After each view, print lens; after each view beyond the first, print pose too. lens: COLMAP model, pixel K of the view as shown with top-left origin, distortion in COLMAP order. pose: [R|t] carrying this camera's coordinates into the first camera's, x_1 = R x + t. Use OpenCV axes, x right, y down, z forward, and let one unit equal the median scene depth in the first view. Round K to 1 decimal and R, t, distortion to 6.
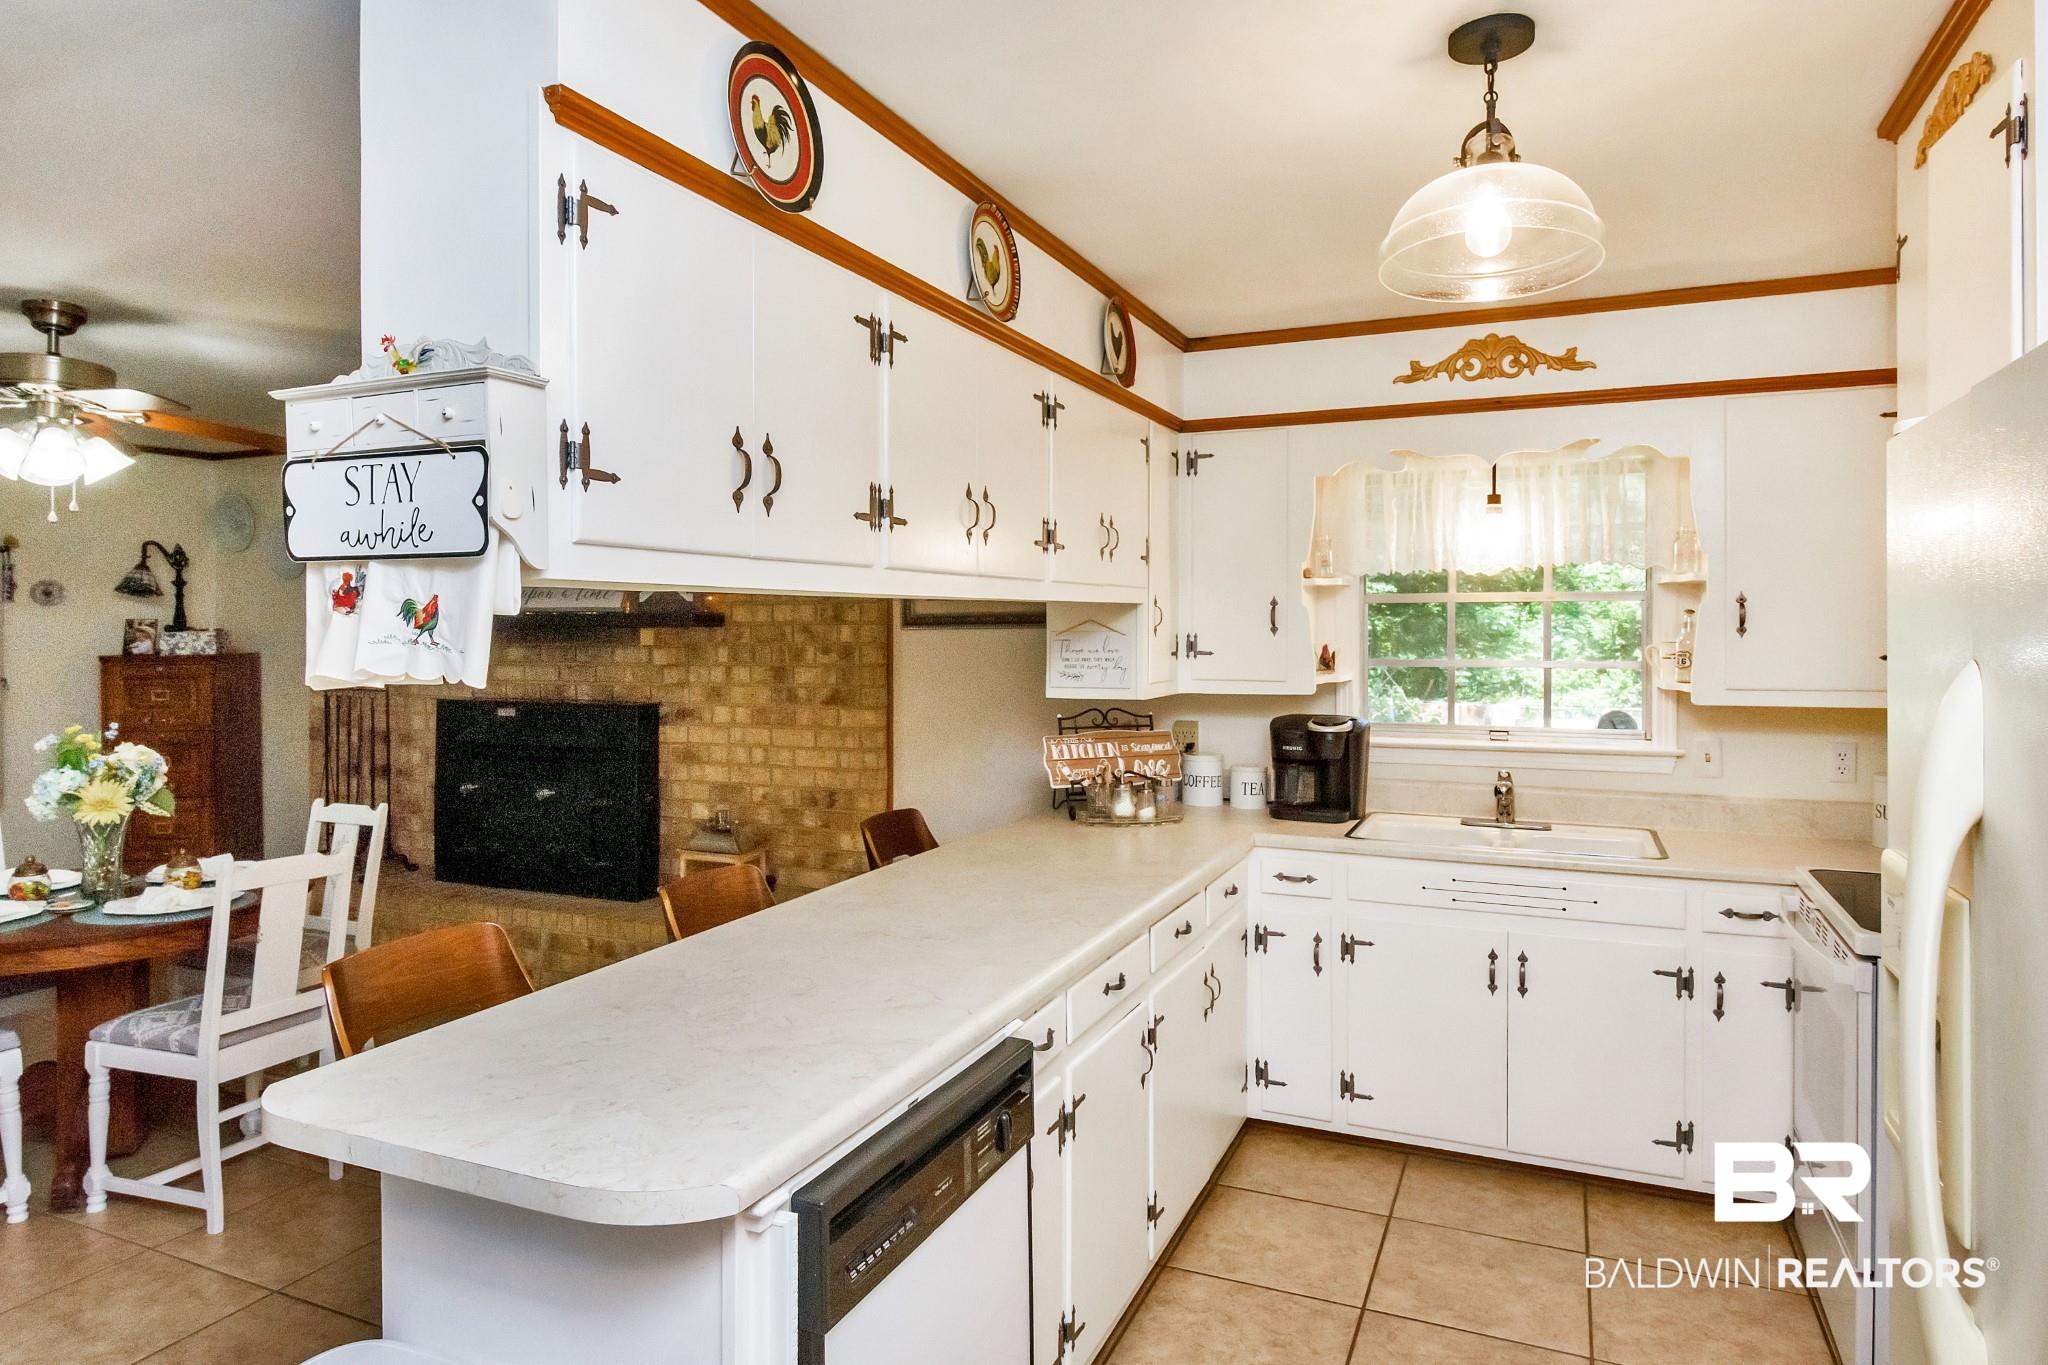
lens RADIAL K [[1224.5, 0, 1020.3], [0, 1224.5, 641.0], [0, 0, 1]] dist [0.007092, -0.007230]
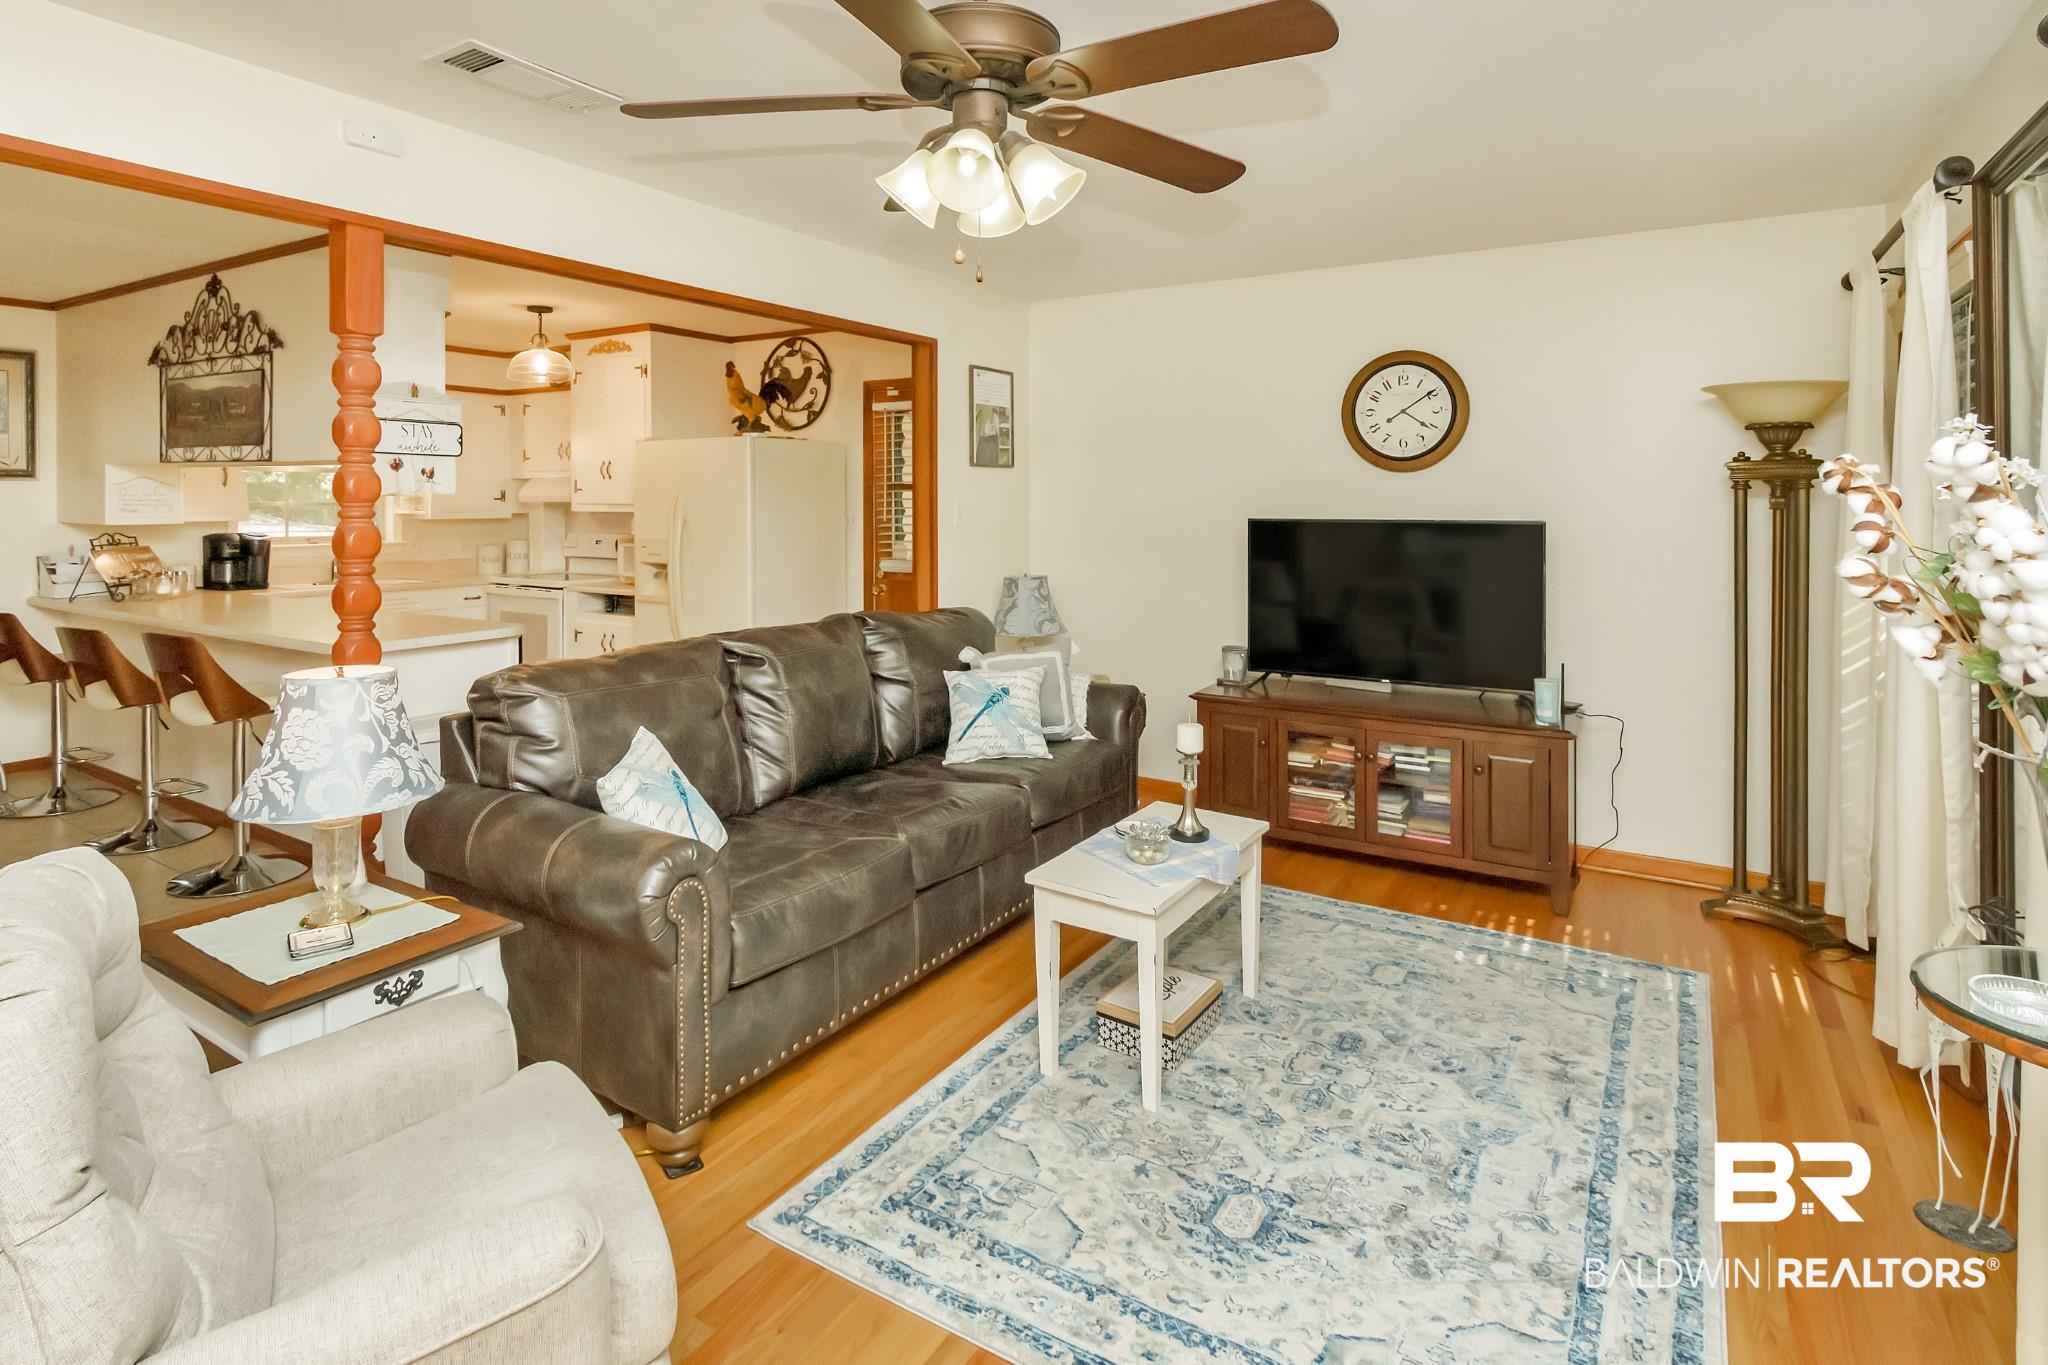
lens RADIAL K [[1014.1, 0, 988.1], [0, 1014.1, 496.2], [0, 0, 1]] dist [0.020051, 0.000475]
pose [[0.153845, 0.006017, 0.988077, -1.195110], [0.006745, 0.999952, -0.007140, 0.028075], [-0.988072, 0.007763, 0.153797, -0.354622]]
